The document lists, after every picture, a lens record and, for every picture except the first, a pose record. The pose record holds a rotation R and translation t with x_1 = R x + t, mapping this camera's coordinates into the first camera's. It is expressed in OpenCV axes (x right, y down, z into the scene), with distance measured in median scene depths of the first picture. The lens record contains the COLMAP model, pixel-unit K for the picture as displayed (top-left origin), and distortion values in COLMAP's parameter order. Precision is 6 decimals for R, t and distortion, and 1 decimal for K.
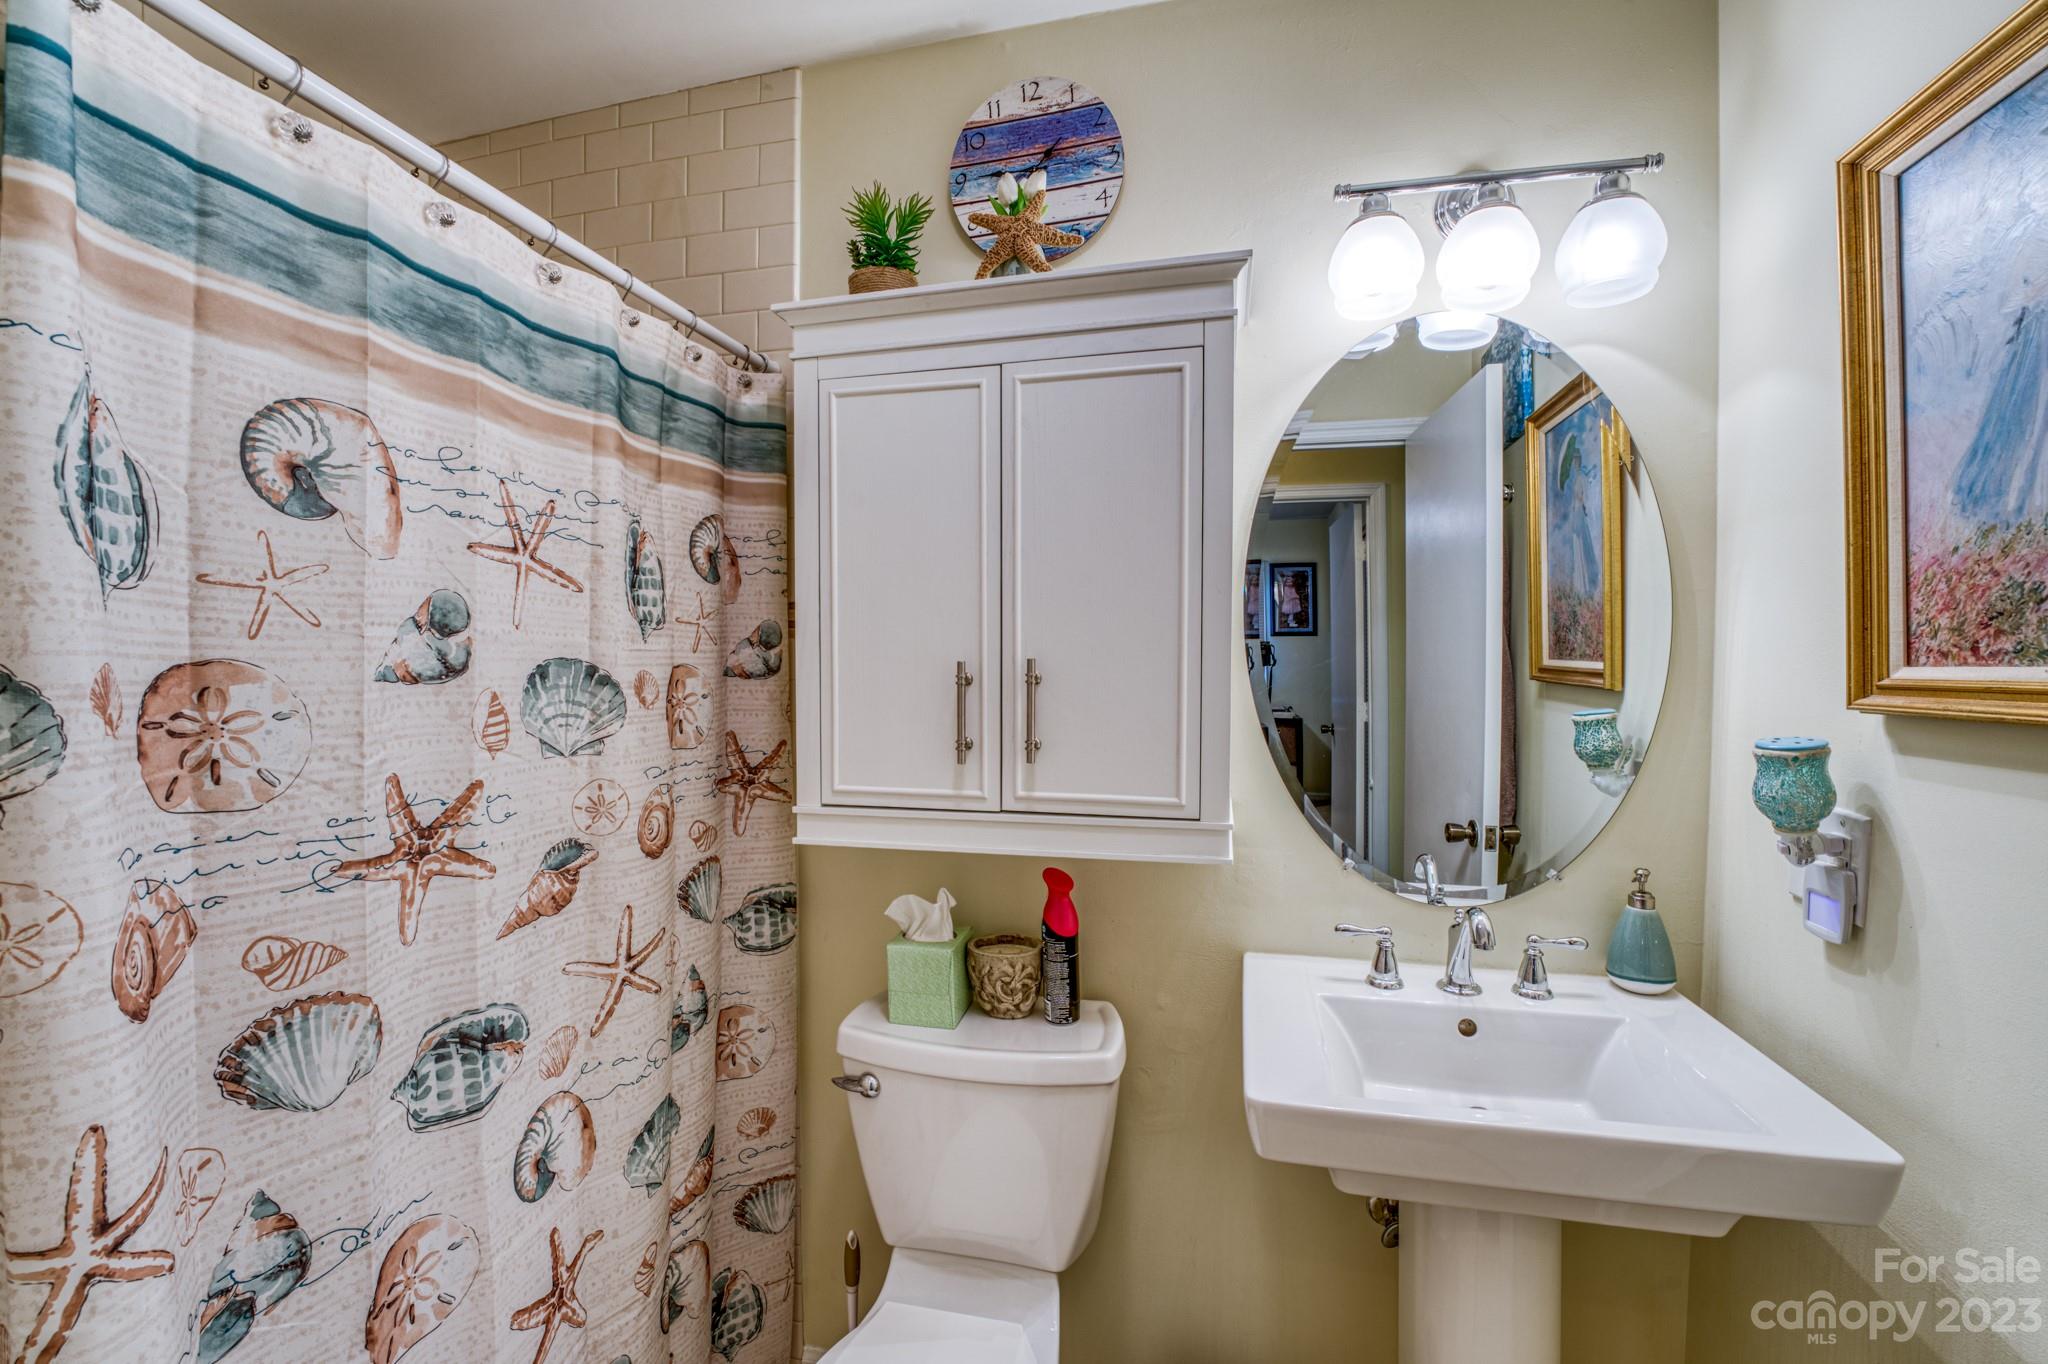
lens RADIAL K [[850.5, 0, 1020.3], [0, 850.5, 685.1], [0, 0, 1]] dist [-0.029714, 0.004248]
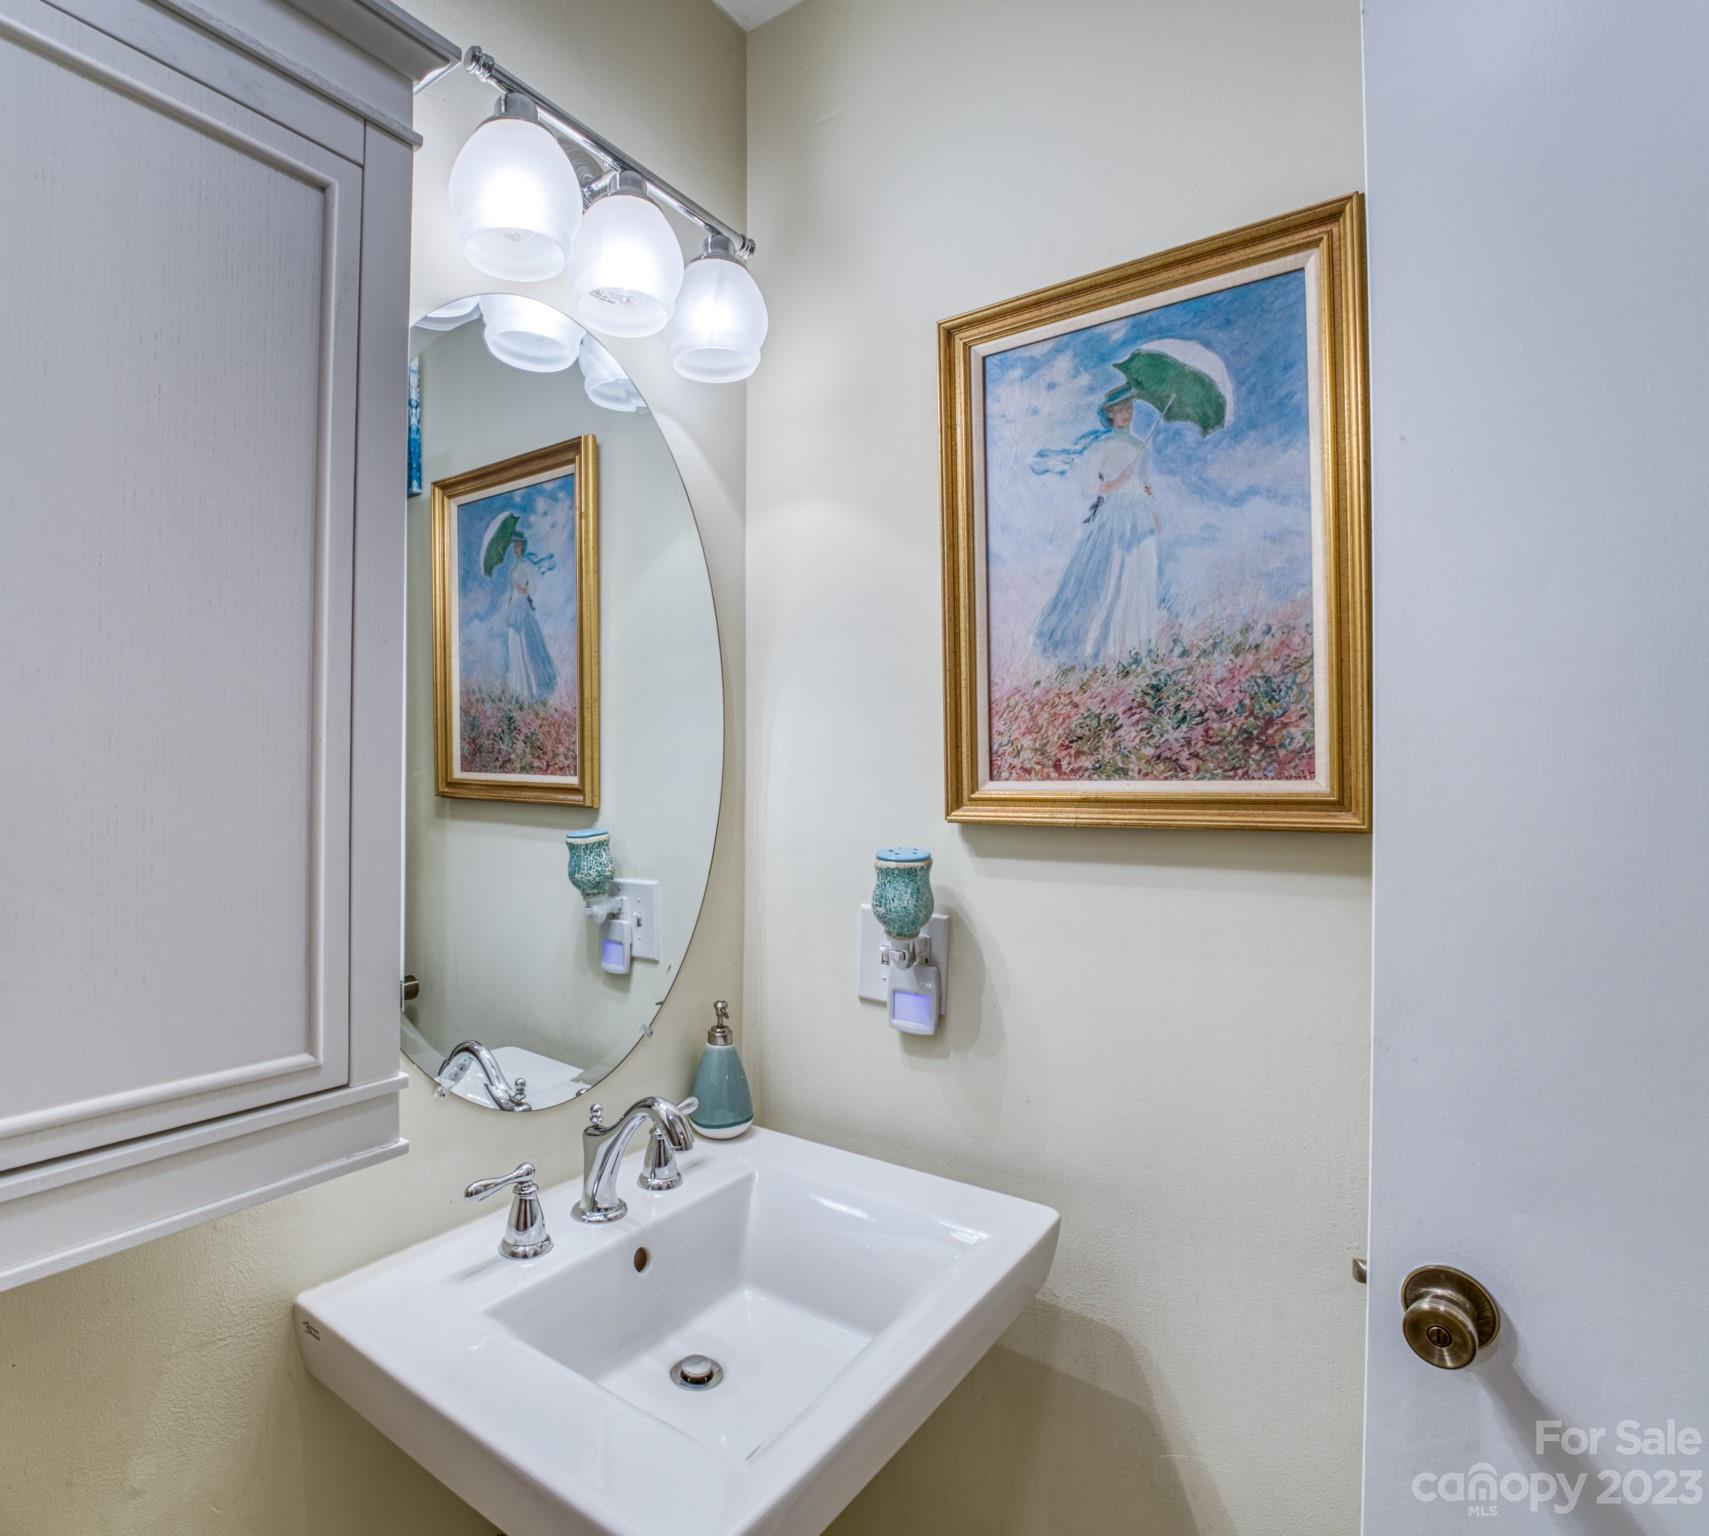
lens RADIAL K [[966.4, 0, 730.3], [0, 966.4, 774.7], [0, 0, 1]] dist [-0.026239, -0.003020]
pose [[0.415325, 0.004225, 0.909663, -0.211365], [0.021524, 0.999664, -0.014470, -0.013357], [-0.909419, 0.025589, 0.415094, 0.536385]]
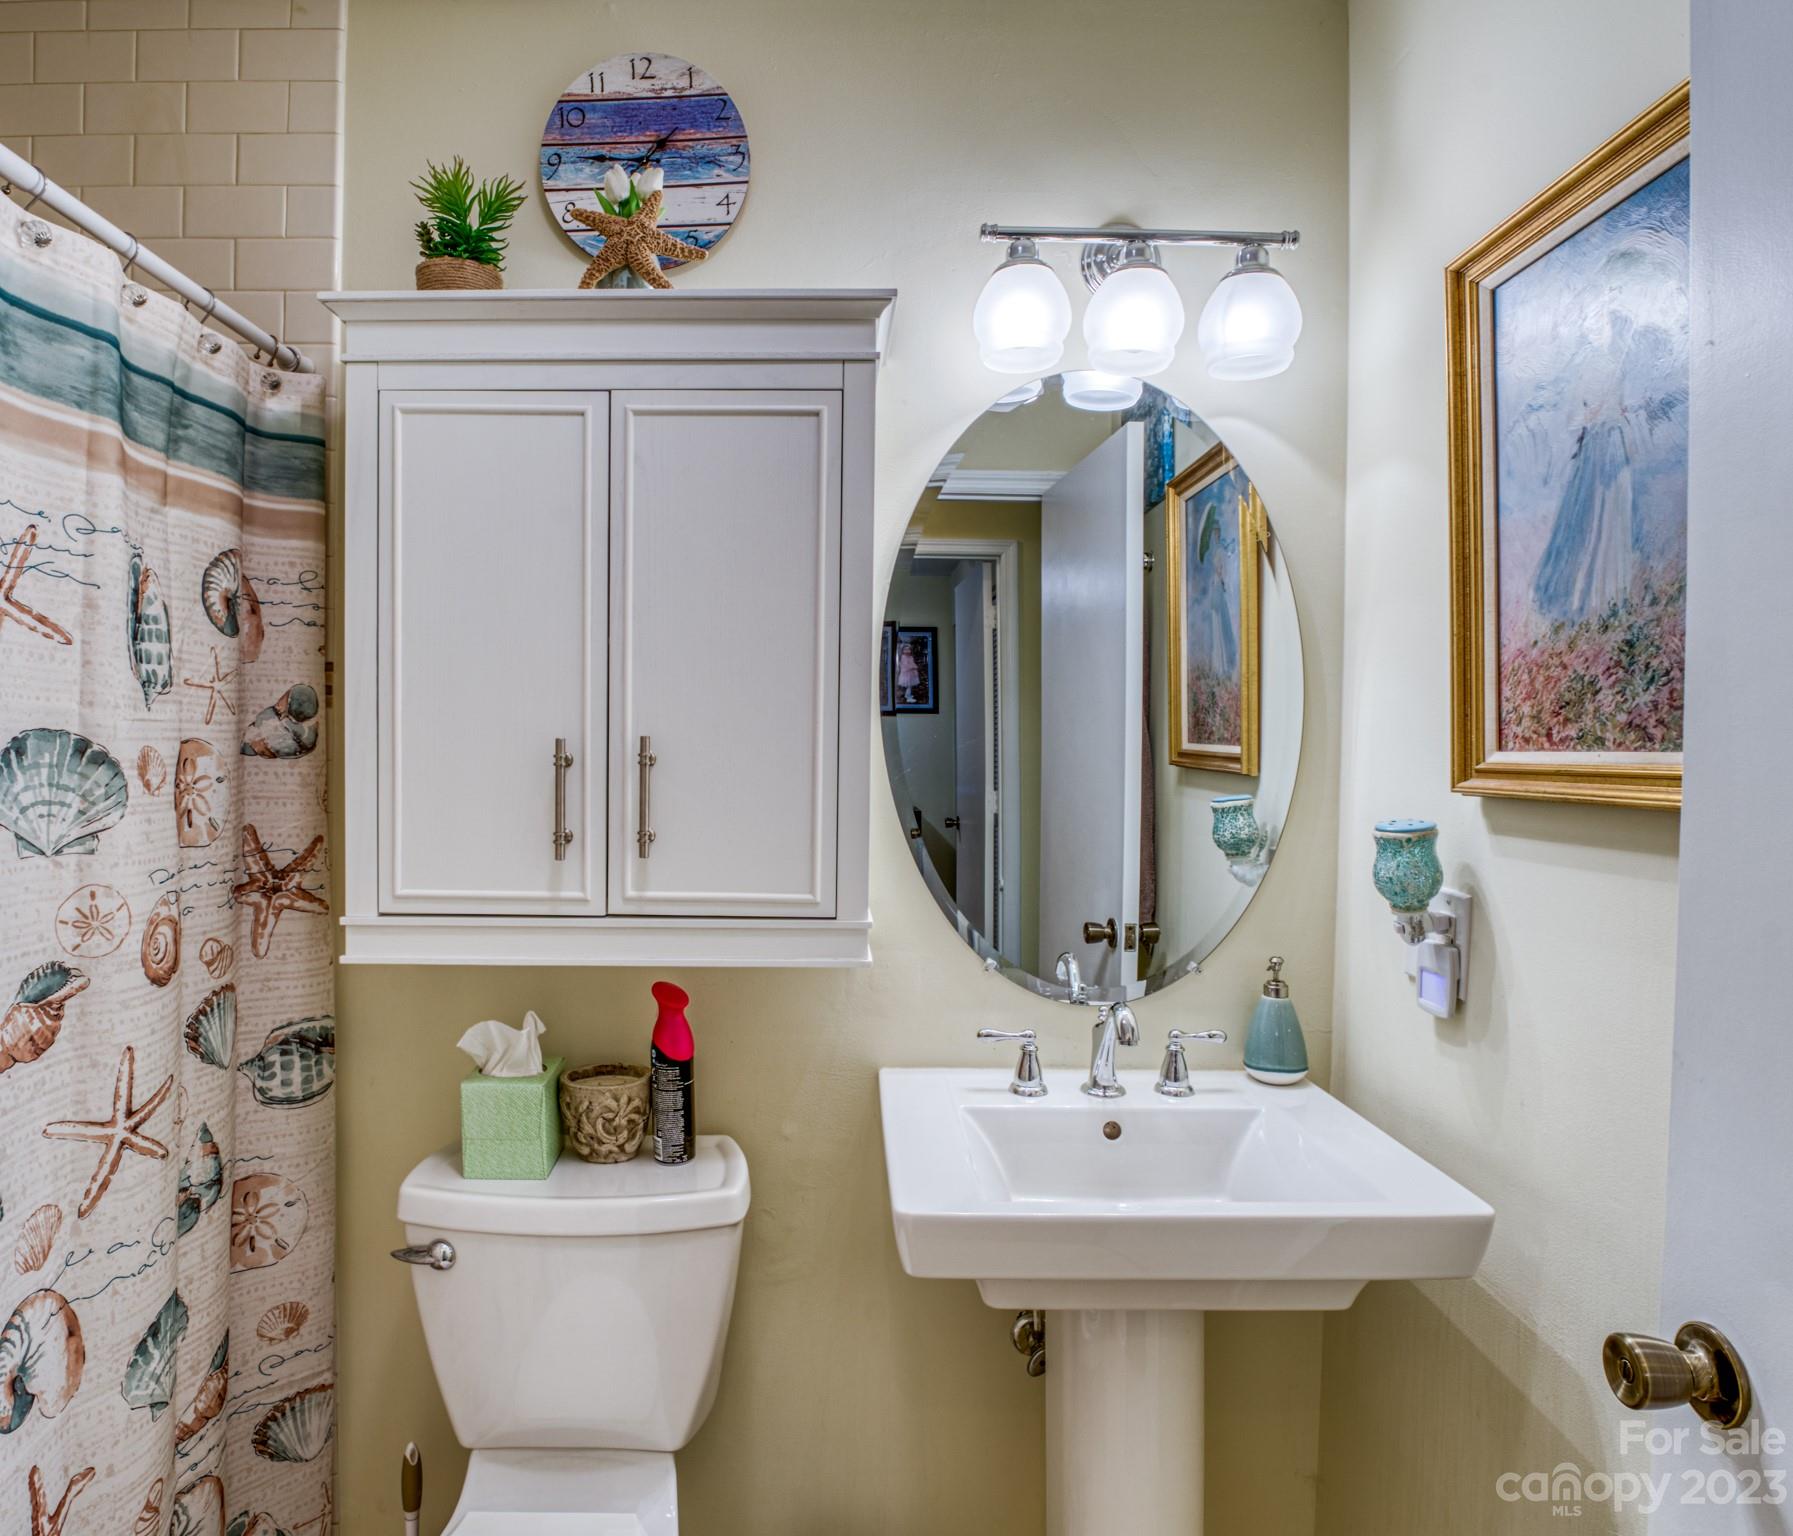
lens RADIAL K [[1074.7, 0, 809.2], [0, 1074.7, 766.8], [0, 0, 1]] dist [-0.019887, -0.001935]
pose [[0.974925, 0.004139, 0.222493, -0.067197], [-0.003066, 0.999982, -0.005165, 0.005086], [-0.222511, 0.004353, 0.974921, -0.096753]]
